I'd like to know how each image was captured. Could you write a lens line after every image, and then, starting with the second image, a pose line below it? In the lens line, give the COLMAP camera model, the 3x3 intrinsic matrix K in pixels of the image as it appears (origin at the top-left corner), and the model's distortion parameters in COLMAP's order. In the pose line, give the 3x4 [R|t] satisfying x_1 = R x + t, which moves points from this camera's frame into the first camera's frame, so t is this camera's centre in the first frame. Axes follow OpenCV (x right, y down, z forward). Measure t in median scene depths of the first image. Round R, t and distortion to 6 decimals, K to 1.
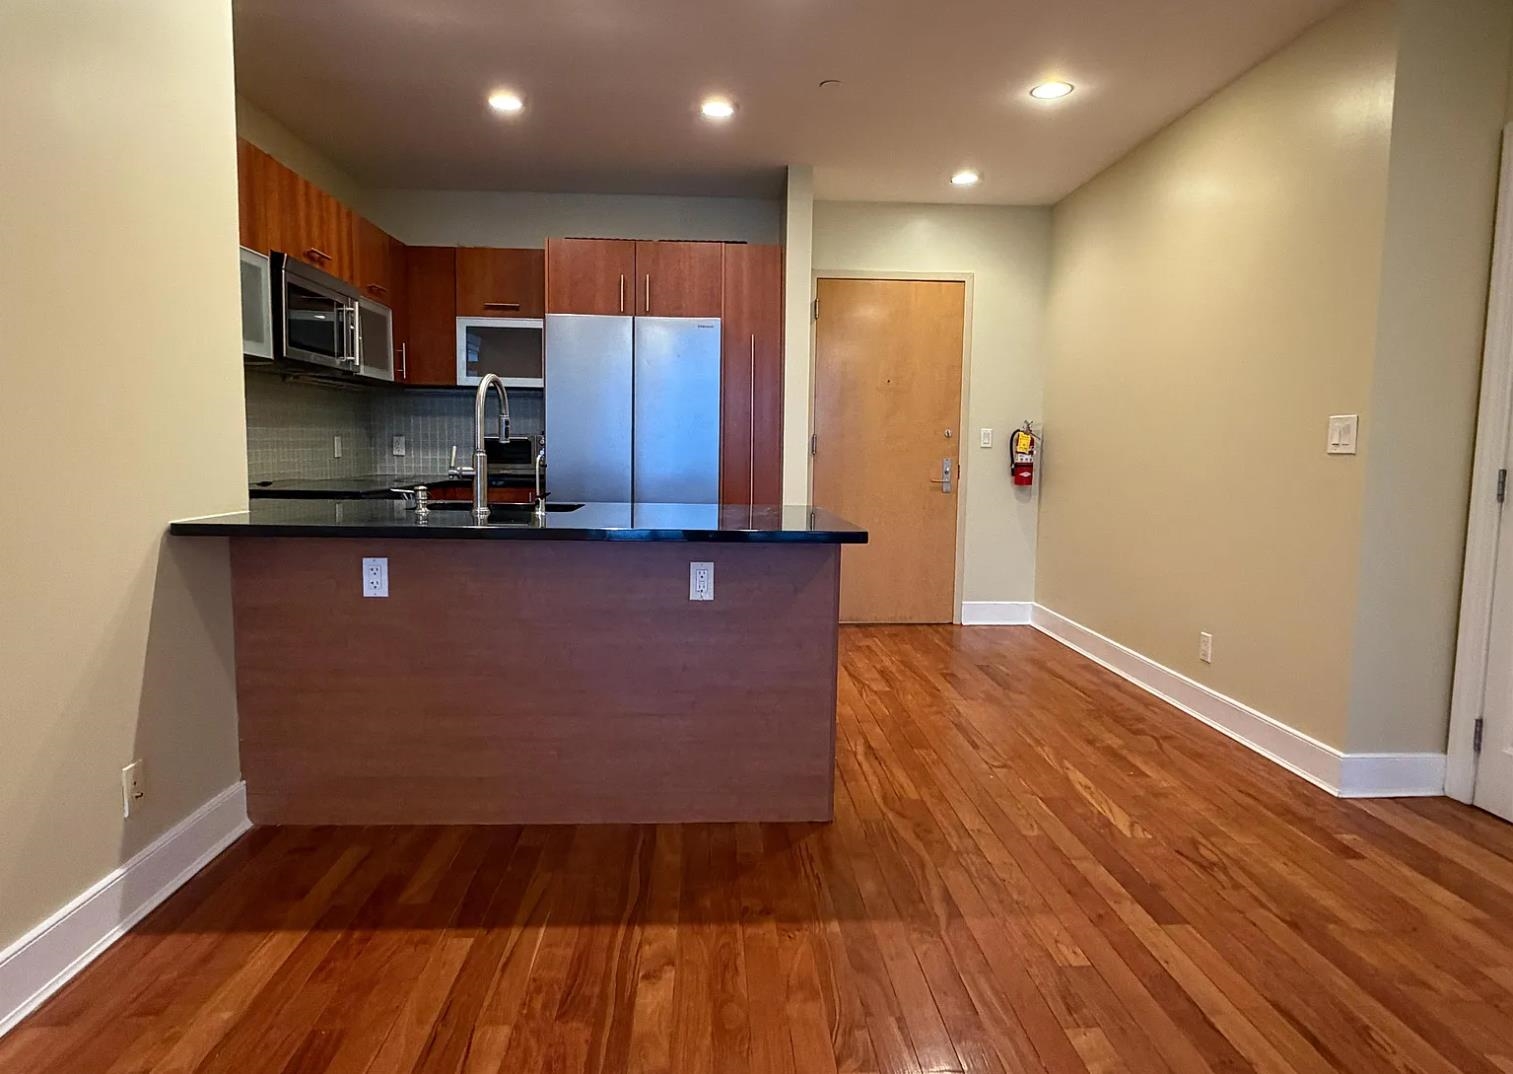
lens RADIAL K [[869.5, 0, 752.3], [0, 869.5, 521.2], [0, 0, 1]] dist [0.003898, -0.000272]
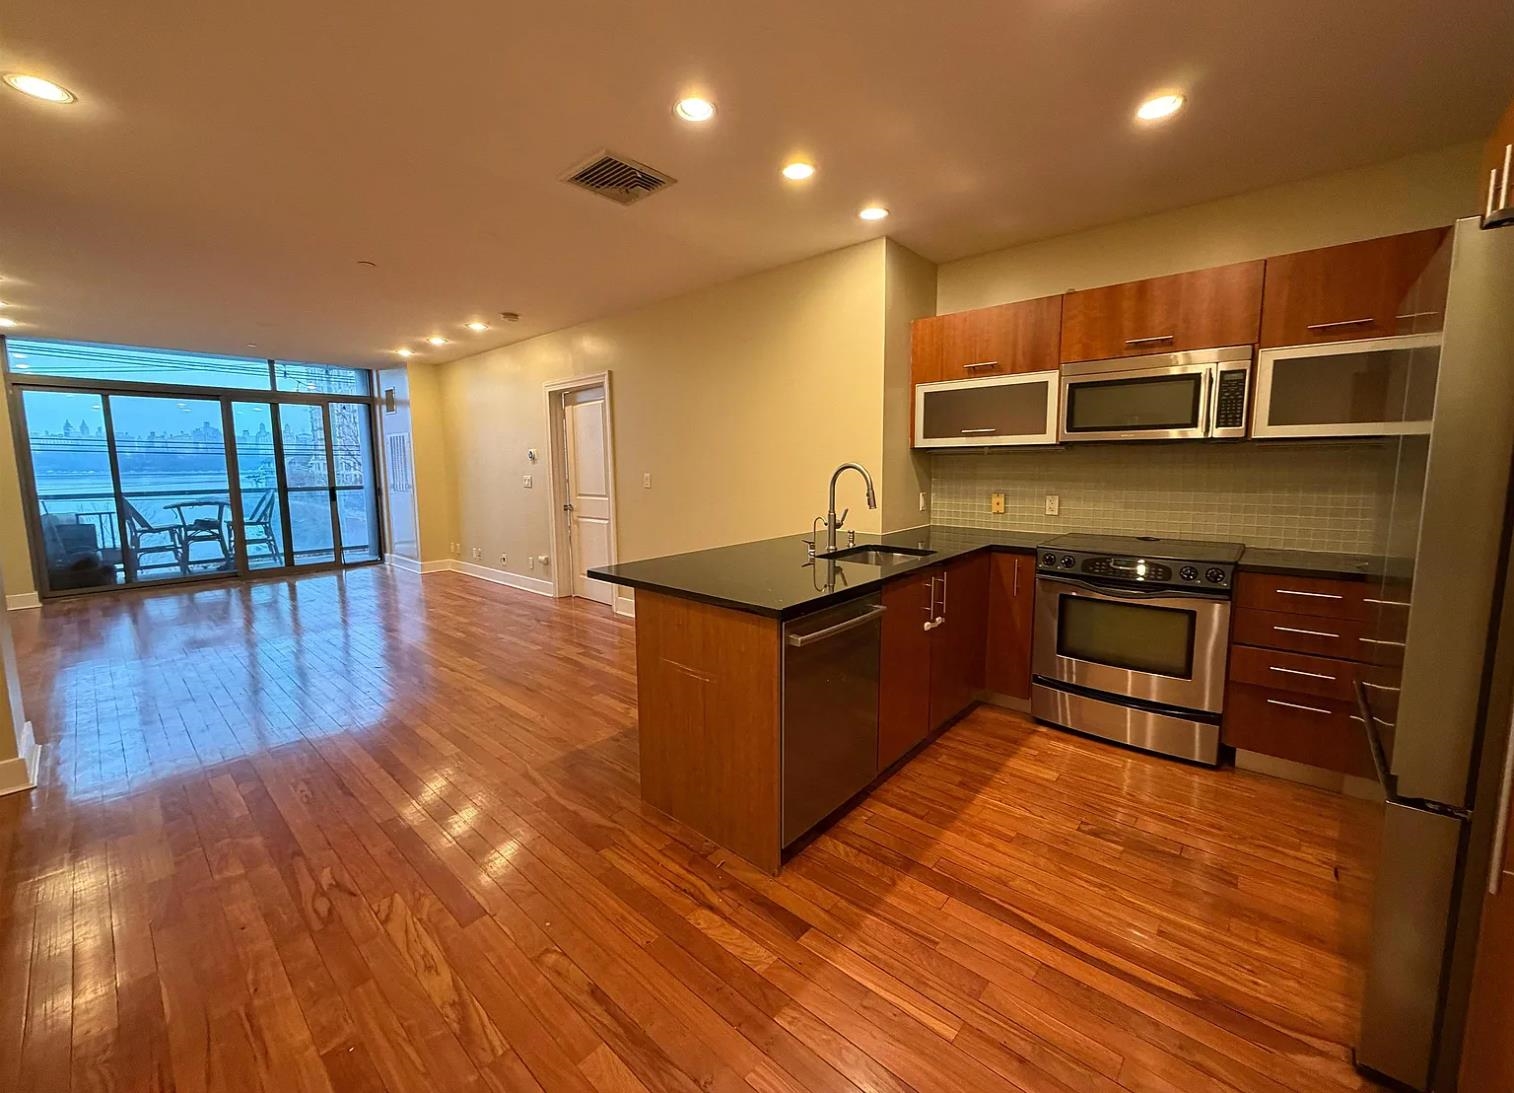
lens RADIAL K [[603.7, 0, 757.4], [0, 603.7, 533.0], [0, 0, 1]] dist [-0.001037, -0.000175]
pose [[-0.708325, 0.074848, -0.701907, 0.389843], [-0.063526, 0.983569, 0.168989, -0.148862], [0.703022, 0.164288, -0.691932, 1.126561]]
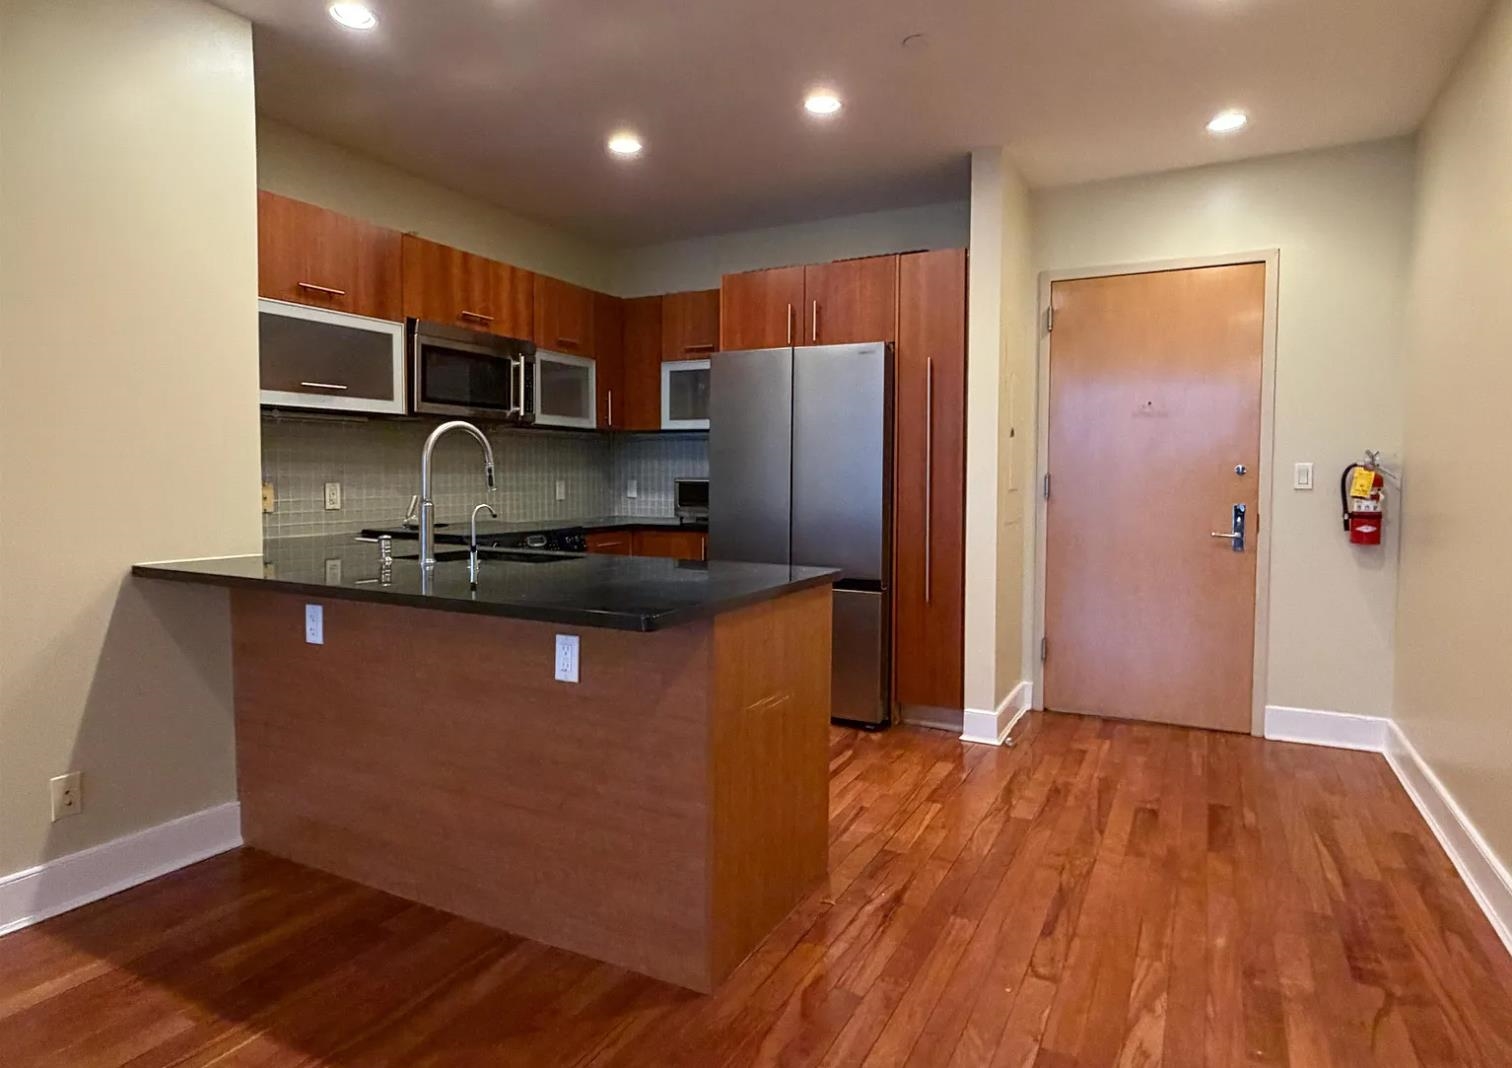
lens RADIAL K [[868.5, 0, 759.0], [0, 868.5, 513.6], [0, 0, 1]] dist [-0.001084, 0.000353]
pose [[0.862721, 0.013348, -0.505504, 0.333183], [-0.038336, 0.998501, -0.039060, -0.028417], [0.504225, 0.053077, 0.861940, 0.234431]]
